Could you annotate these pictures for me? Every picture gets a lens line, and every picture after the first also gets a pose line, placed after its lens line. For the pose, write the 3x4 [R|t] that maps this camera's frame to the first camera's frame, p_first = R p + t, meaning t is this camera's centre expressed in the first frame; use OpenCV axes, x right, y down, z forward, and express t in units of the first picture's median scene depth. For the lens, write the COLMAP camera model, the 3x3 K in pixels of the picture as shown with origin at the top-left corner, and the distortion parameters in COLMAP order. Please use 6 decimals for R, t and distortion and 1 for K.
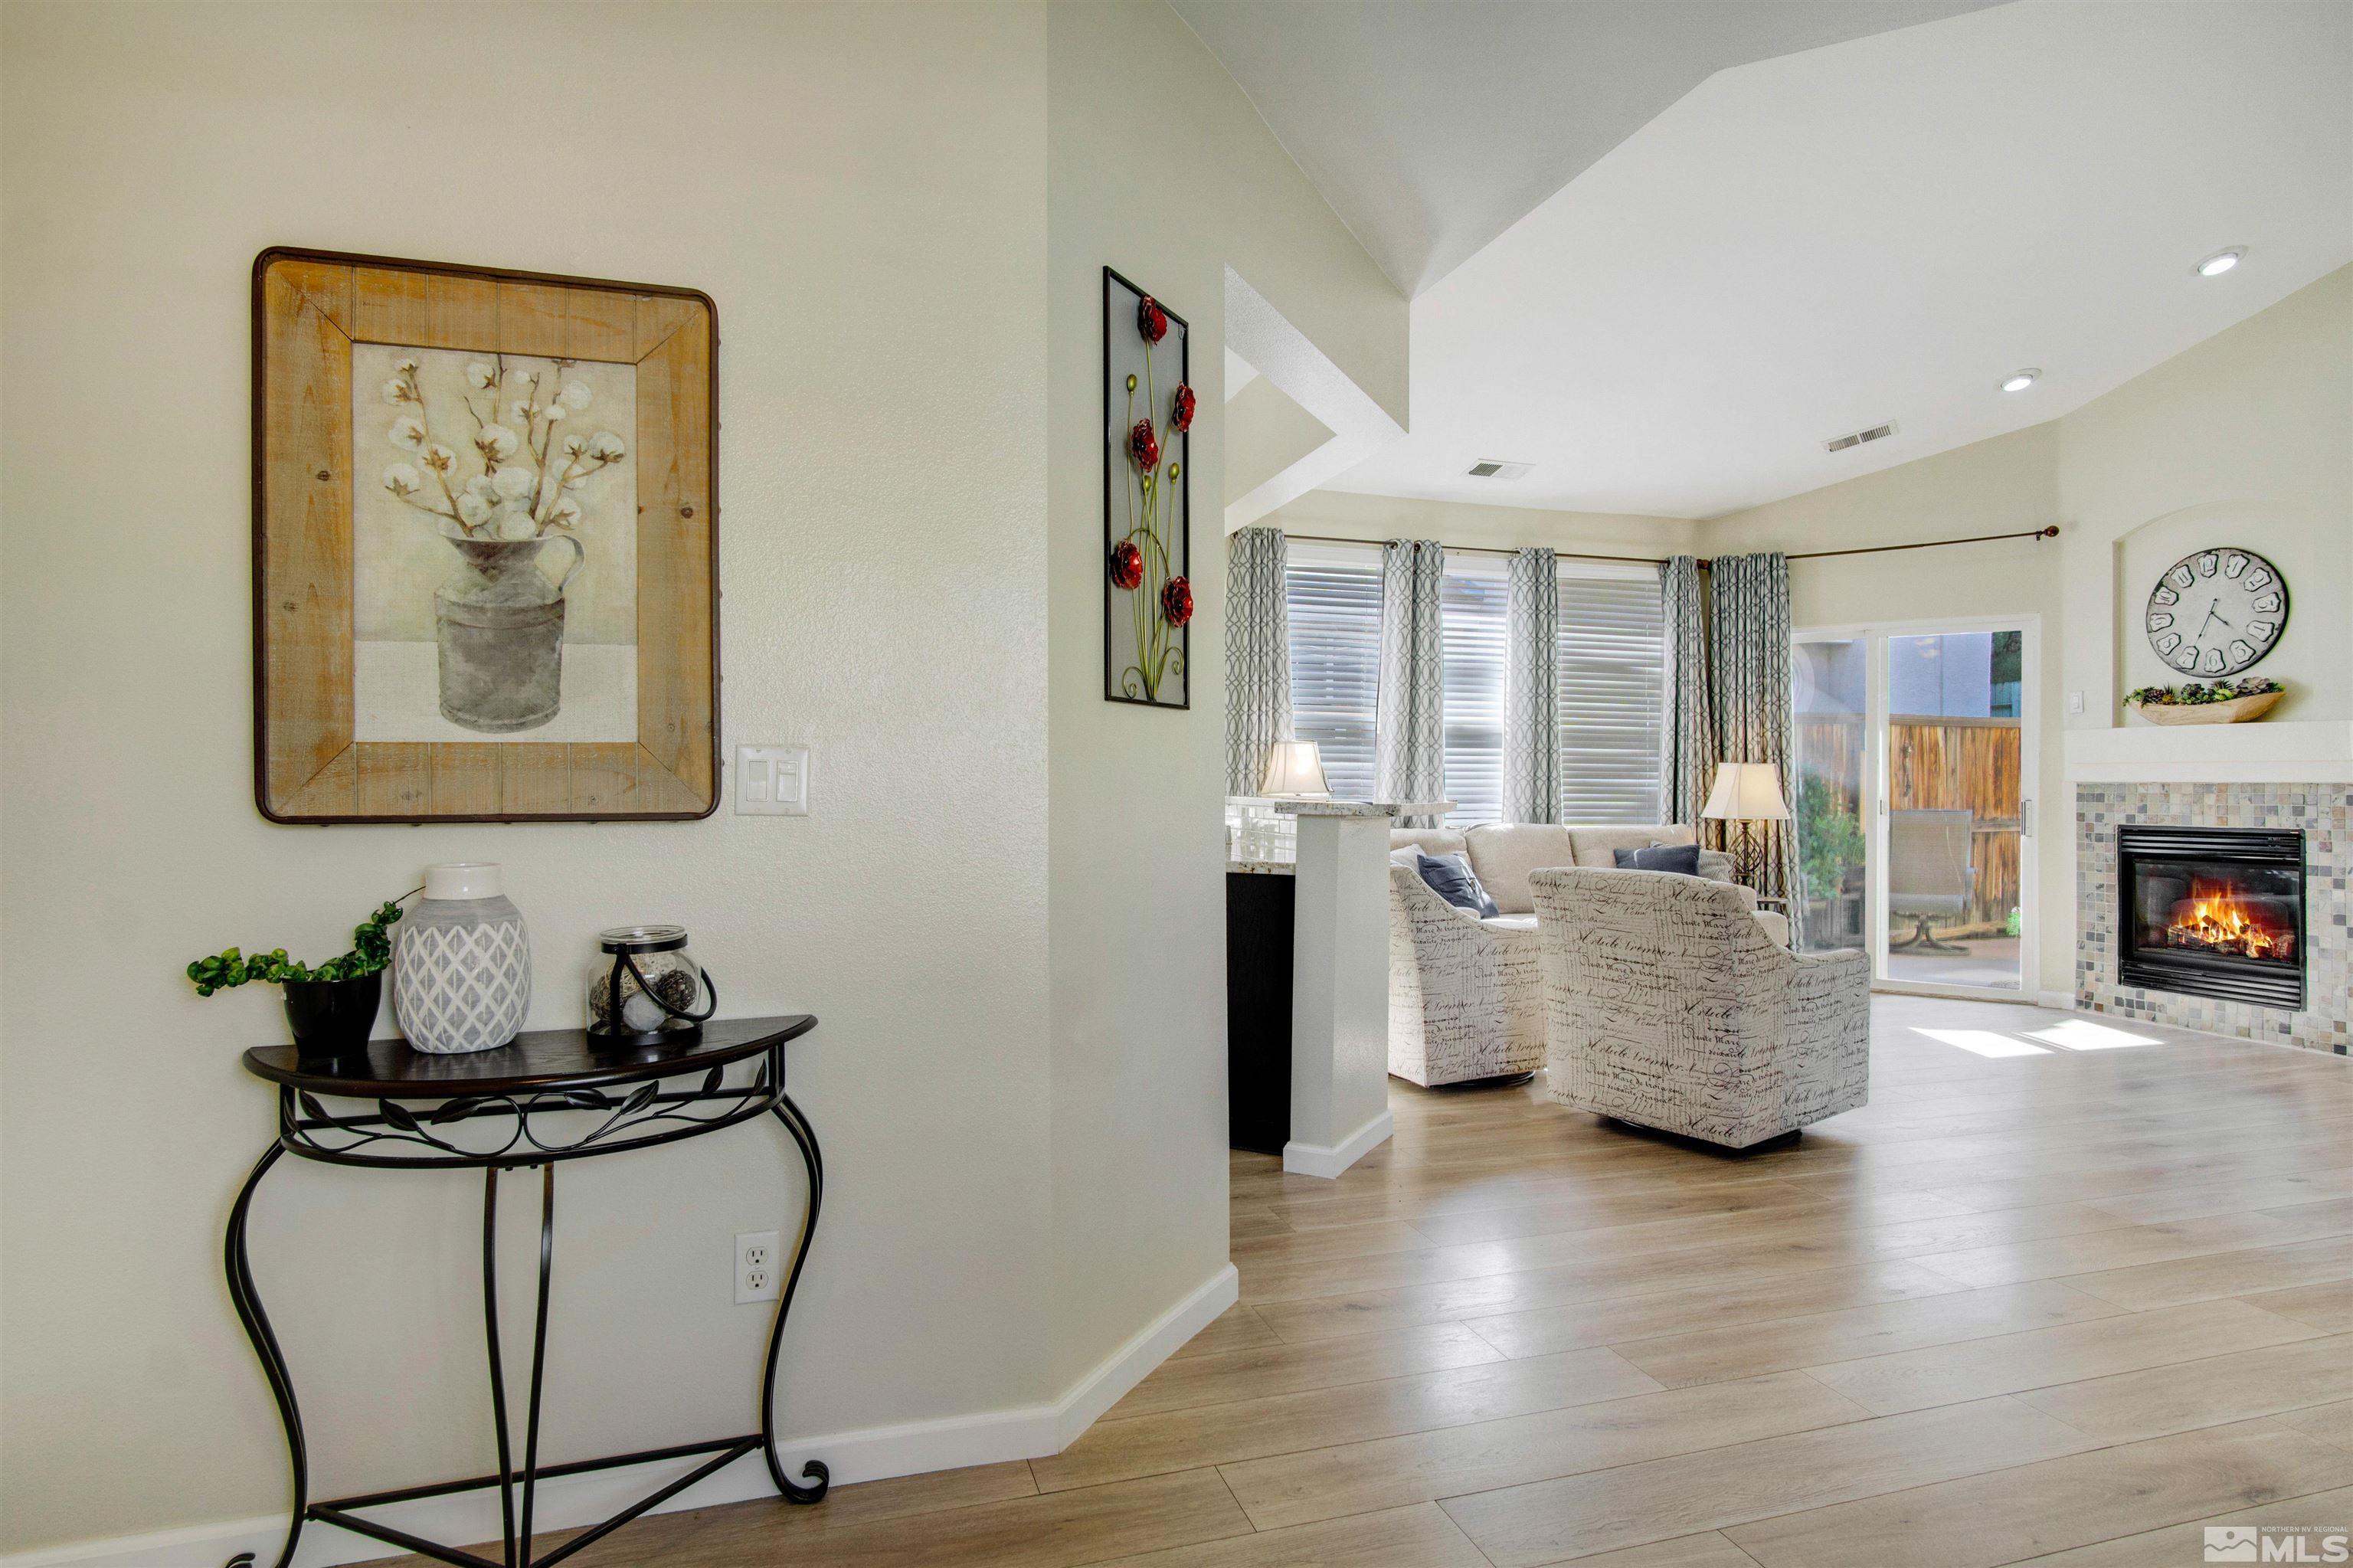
lens RADIAL K [[1264.4, 0, 1164.2], [0, 1264.4, 775.2], [0, 0, 1]] dist [-0.018294, 0.009762]
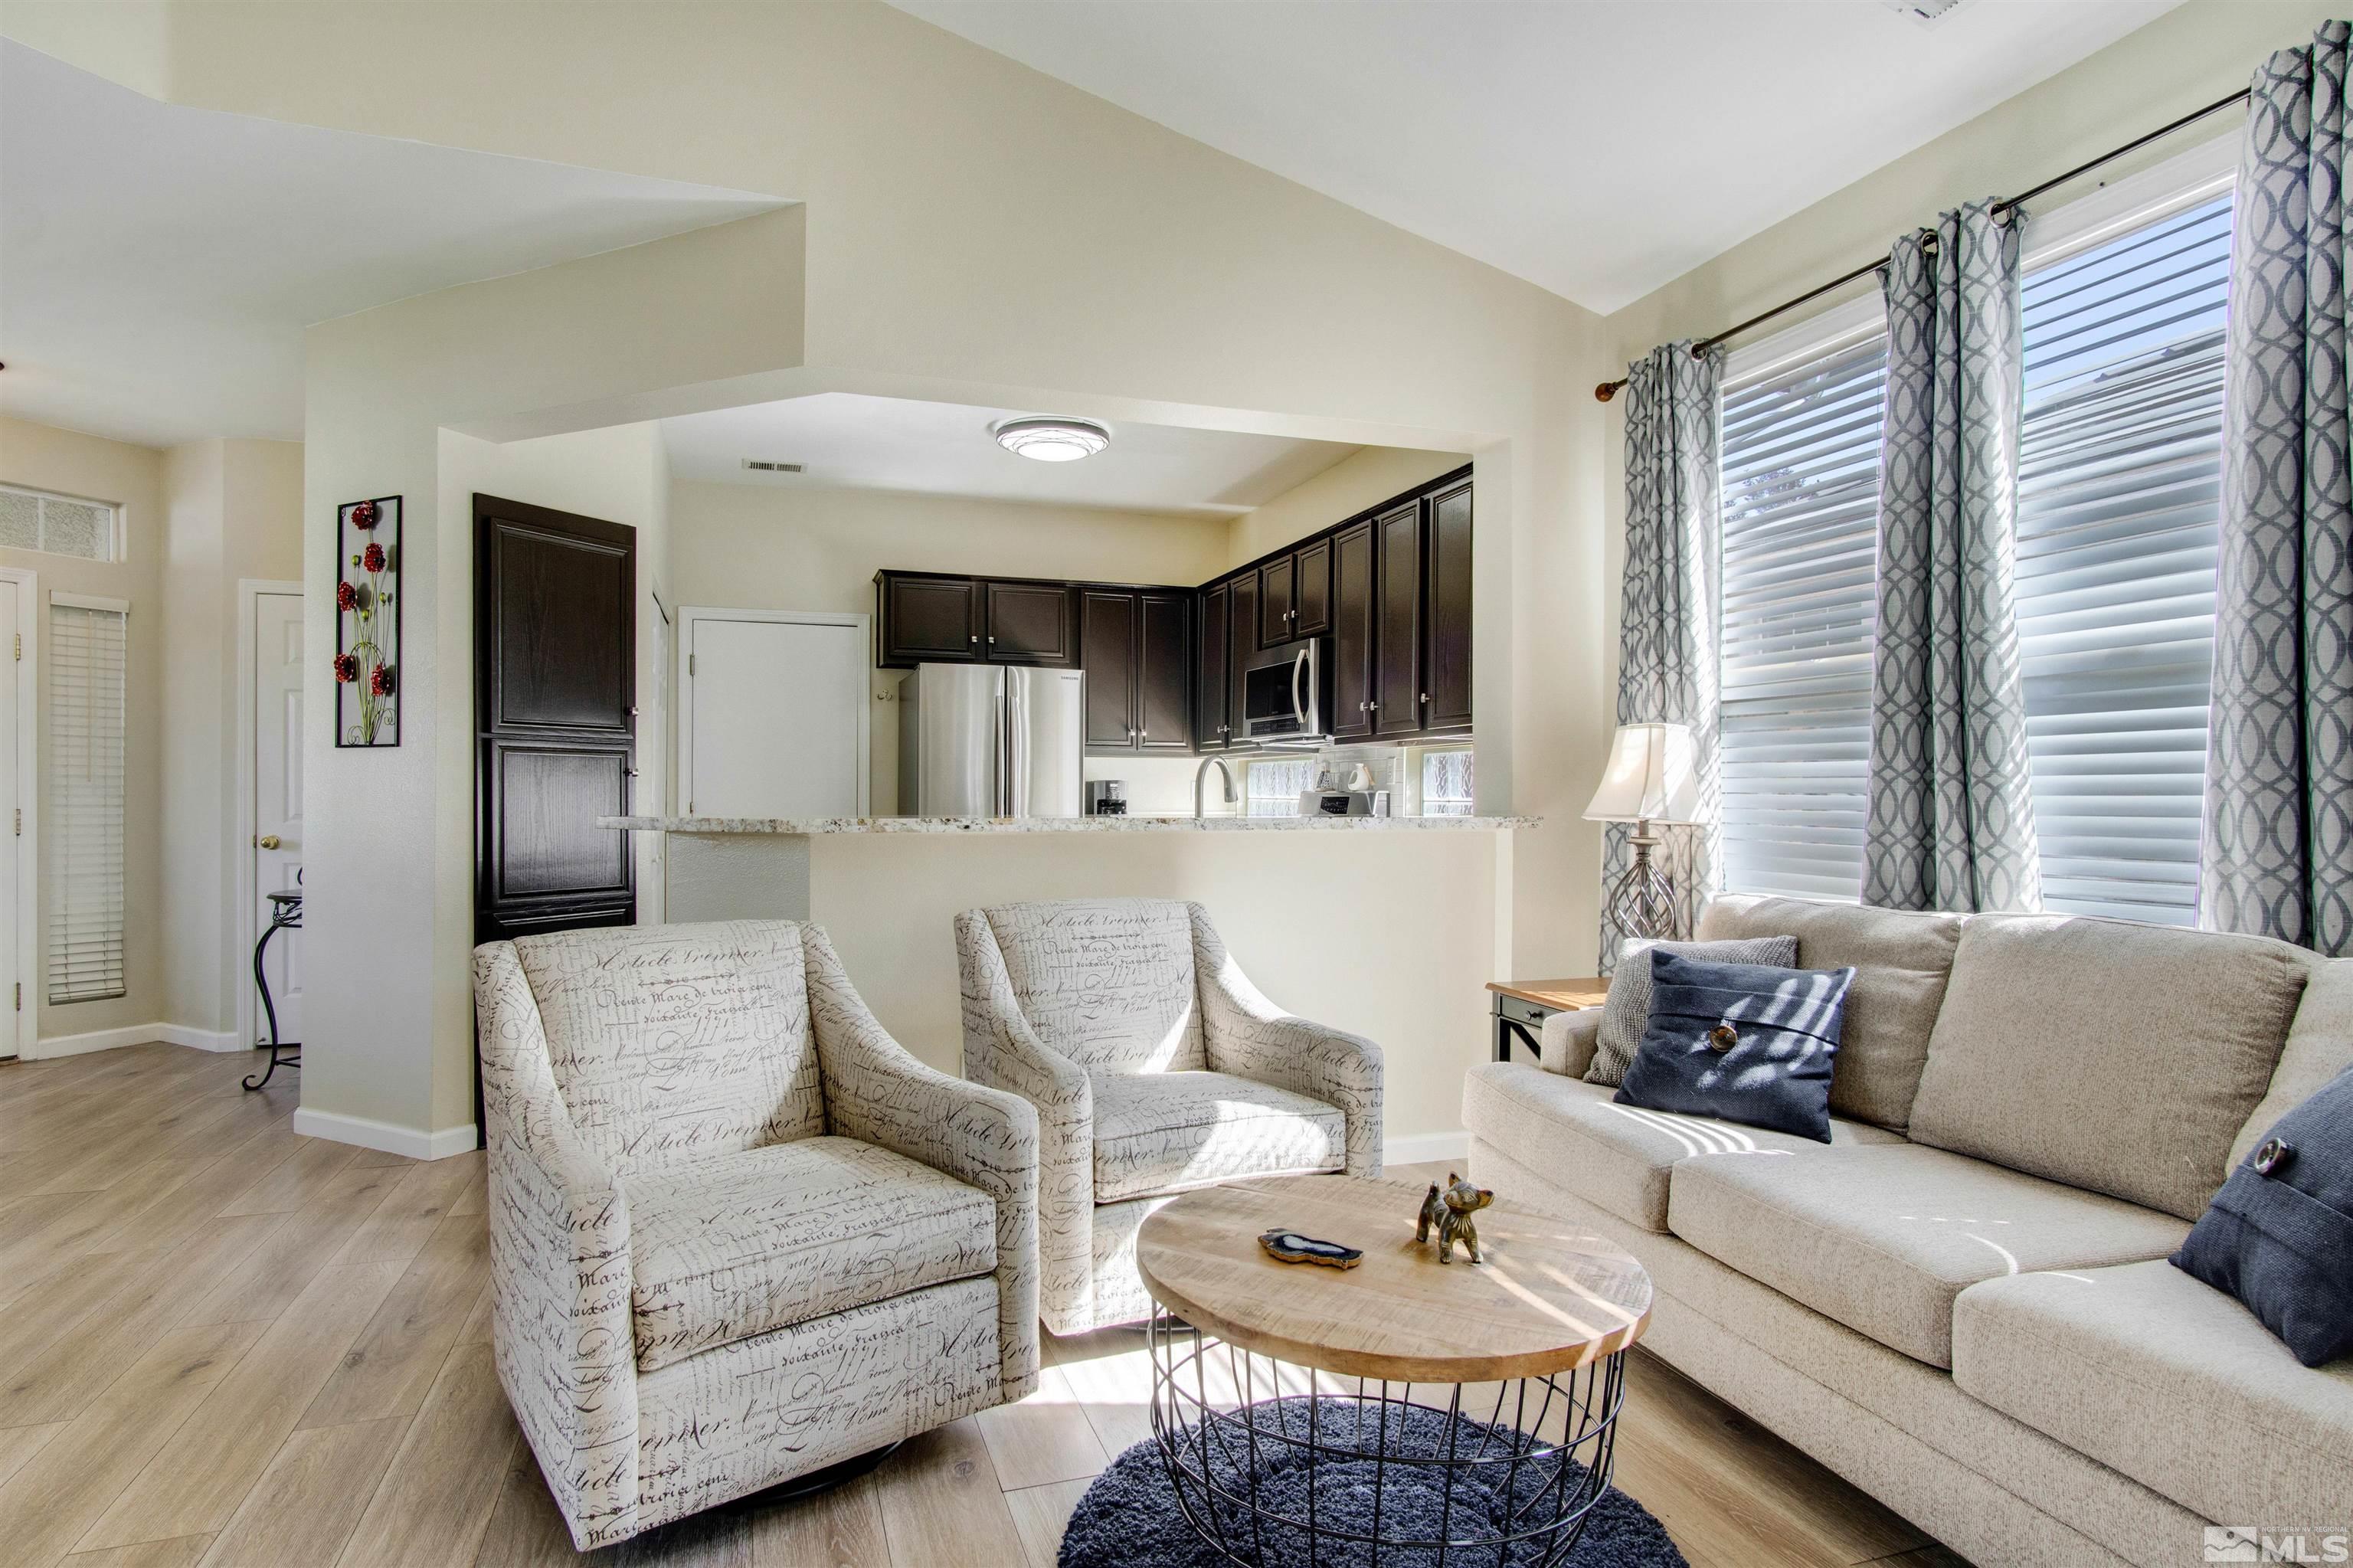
lens RADIAL K [[1264.4, 0, 1173.9], [0, 1264.4, 799.8], [0, 0, 1]] dist [-0.018294, 0.009762]
pose [[0.030238, -0.001546, -0.999542, 0.665609], [0.000858, 0.999998, -0.001521, 0.006675], [0.999542, -0.000812, 0.030239, 0.800655]]
